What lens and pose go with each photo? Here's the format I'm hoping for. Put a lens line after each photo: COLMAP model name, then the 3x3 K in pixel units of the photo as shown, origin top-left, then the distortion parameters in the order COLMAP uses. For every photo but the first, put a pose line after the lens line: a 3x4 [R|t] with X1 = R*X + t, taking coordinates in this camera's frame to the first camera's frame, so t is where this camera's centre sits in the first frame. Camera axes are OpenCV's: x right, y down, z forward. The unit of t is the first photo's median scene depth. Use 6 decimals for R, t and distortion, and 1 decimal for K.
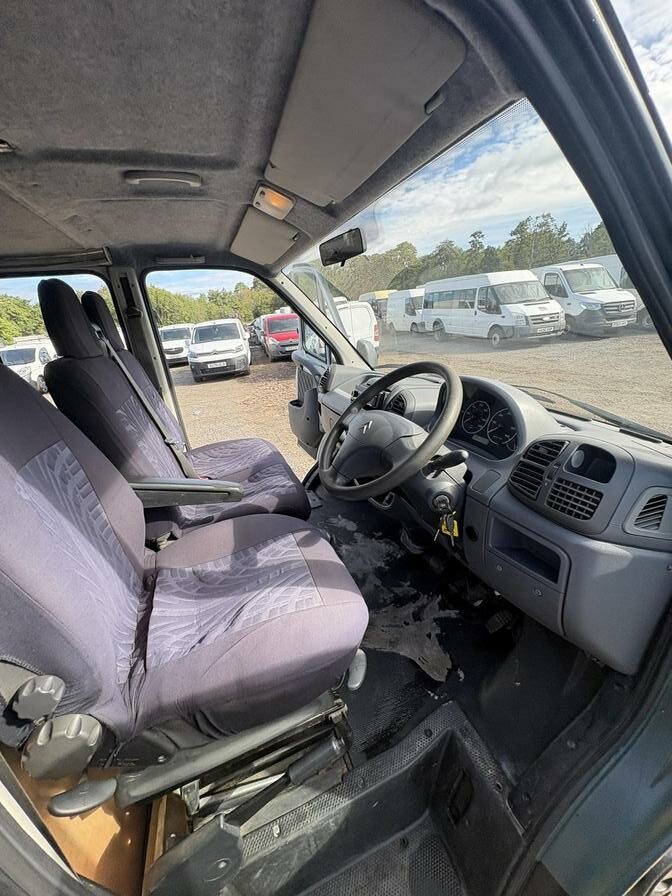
lens RADIAL K [[362.0, 0, 333.8], [0, 362.0, 432.7], [0, 0, 1]] dist [-0.003276, -0.000266]
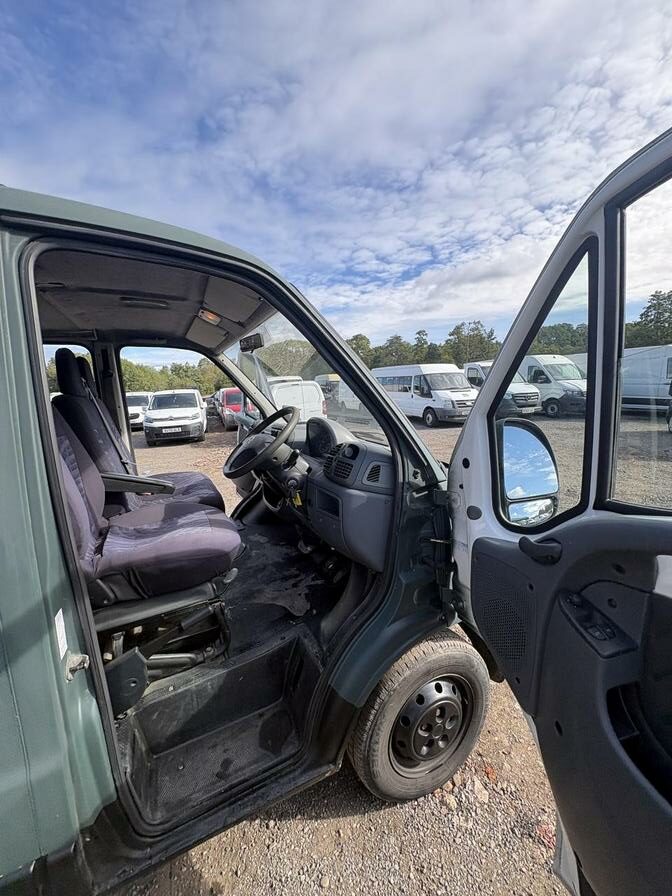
lens RADIAL K [[357.8, 0, 341.8], [0, 357.8, 434.5], [0, 0, 1]] dist [0.001118, -0.000019]
pose [[0.990578, 0.037386, 0.131746, 0.024739], [-0.010062, 0.979285, -0.202236, 0.025241], [-0.136578, 0.199005, 0.970435, -0.062096]]
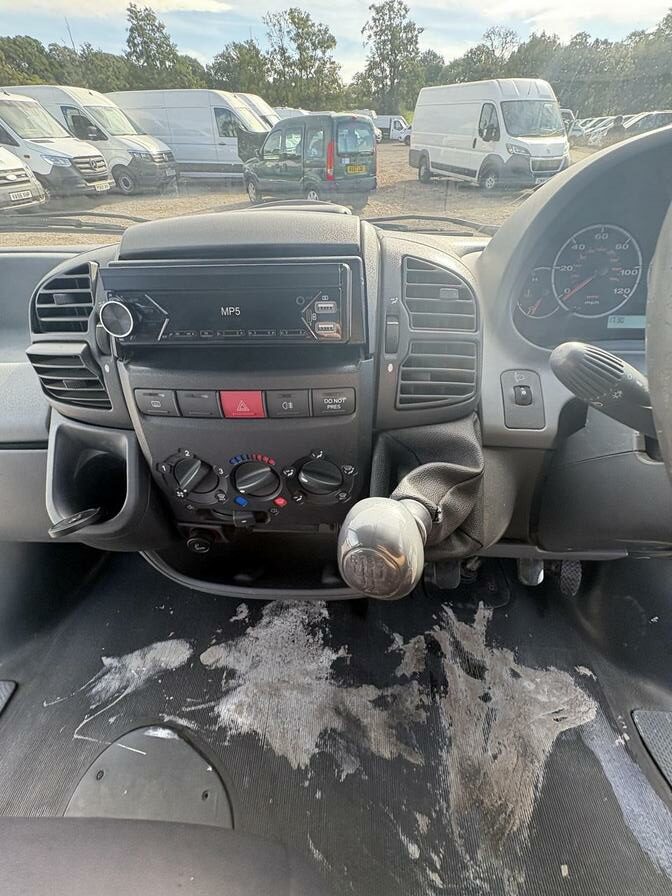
lens RADIAL K [[358.5, 0, 336.0], [0, 358.5, 448.0], [0, 0, 1]] dist [0.004340, 0.000034]
pose [[0.374117, -0.546975, 0.748902, -0.011262], [0.285665, 0.836248, 0.468065, -0.015404], [-0.882288, 0.038824, 0.469106, 0.110028]]
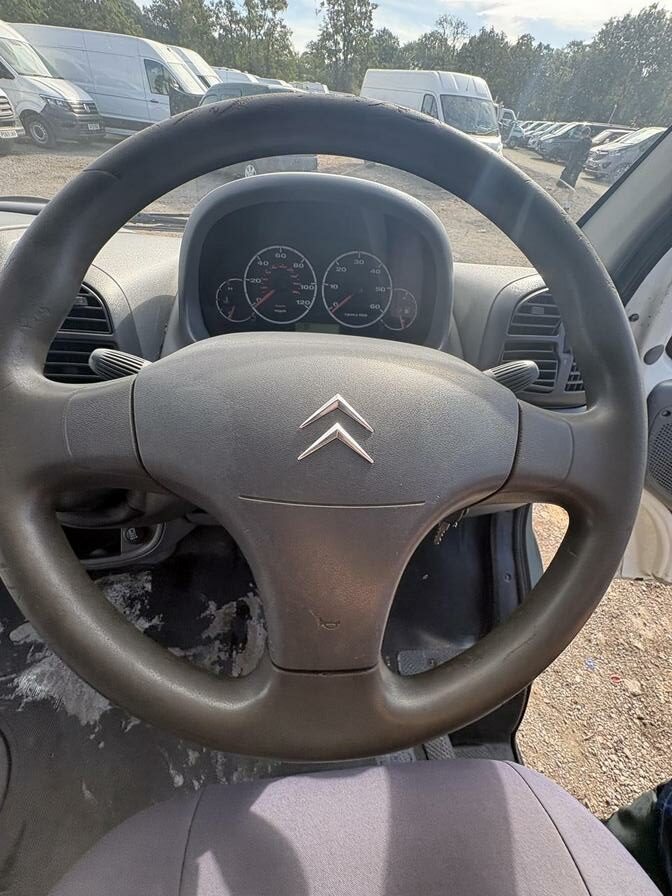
lens RADIAL K [[358.5, 0, 336.0], [0, 358.5, 448.0], [0, 0, 1]] dist [0.004340, 0.000034]
pose [[0.276617, -0.575397, 0.769676, -0.006859], [0.215266, 0.817676, 0.533915, -0.010933], [-0.936560, 0.017995, 0.350046, 0.079307]]
